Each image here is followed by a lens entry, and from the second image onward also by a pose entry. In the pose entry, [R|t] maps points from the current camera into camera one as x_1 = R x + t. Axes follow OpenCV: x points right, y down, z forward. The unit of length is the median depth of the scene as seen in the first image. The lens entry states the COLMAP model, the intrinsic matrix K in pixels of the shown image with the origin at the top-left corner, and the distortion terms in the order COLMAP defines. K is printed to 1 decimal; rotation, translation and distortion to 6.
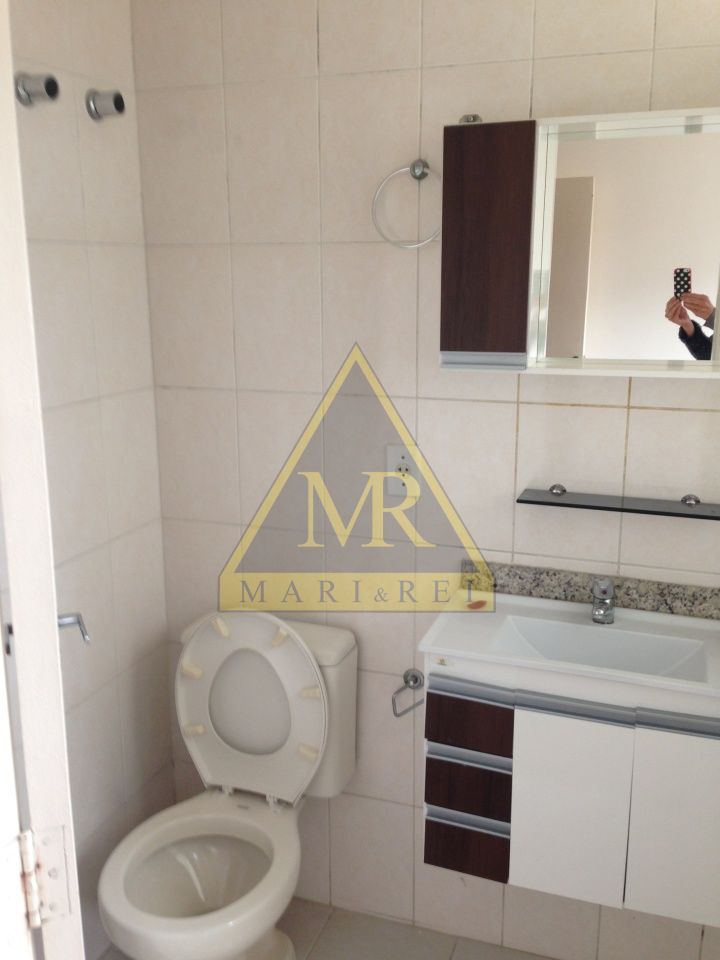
lens RADIAL K [[901.7, 0, 360.0], [0, 901.7, 480.0], [0, 0, 1]] dist [0.112104, -0.146652]
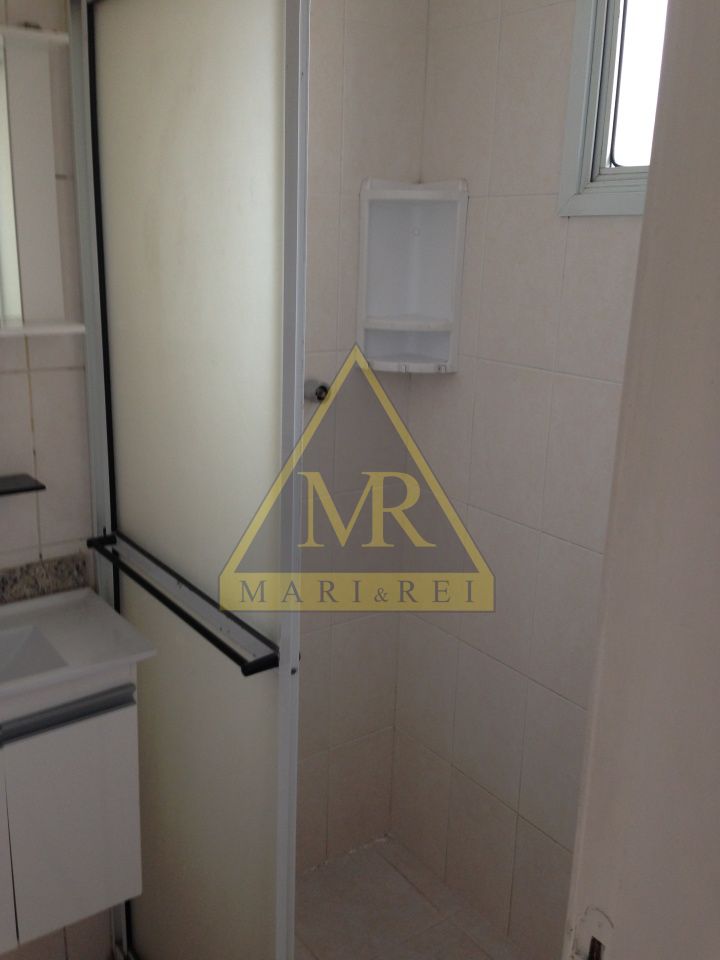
lens RADIAL K [[901.7, 0, 360.0], [0, 901.7, 480.0], [0, 0, 1]] dist [0.112104, -0.146652]
pose [[0.557748, -0.193563, 0.807125, -0.143189], [0.164163, 0.978943, 0.121327, -0.021938], [-0.813614, 0.064831, 0.577780, 0.178387]]
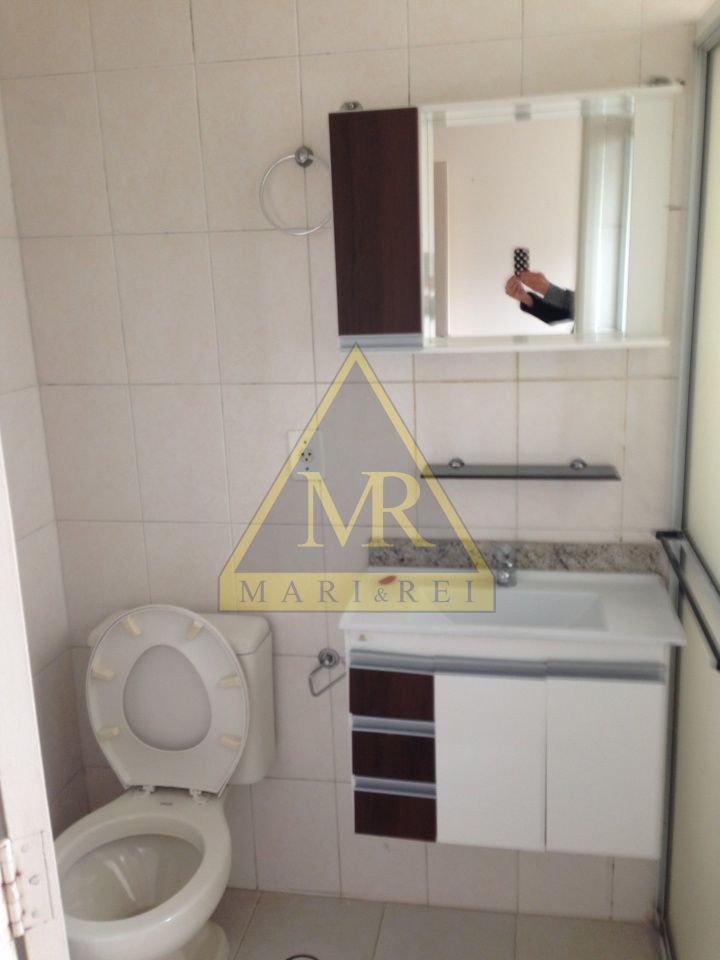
lens RADIAL K [[901.7, 0, 360.0], [0, 901.7, 480.0], [0, 0, 1]] dist [0.112104, -0.146652]
pose [[0.985453, -0.070087, 0.154825, -0.054410], [0.067857, 0.997502, 0.019644, 0.002038], [-0.155815, -0.008852, 0.987747, -0.012645]]
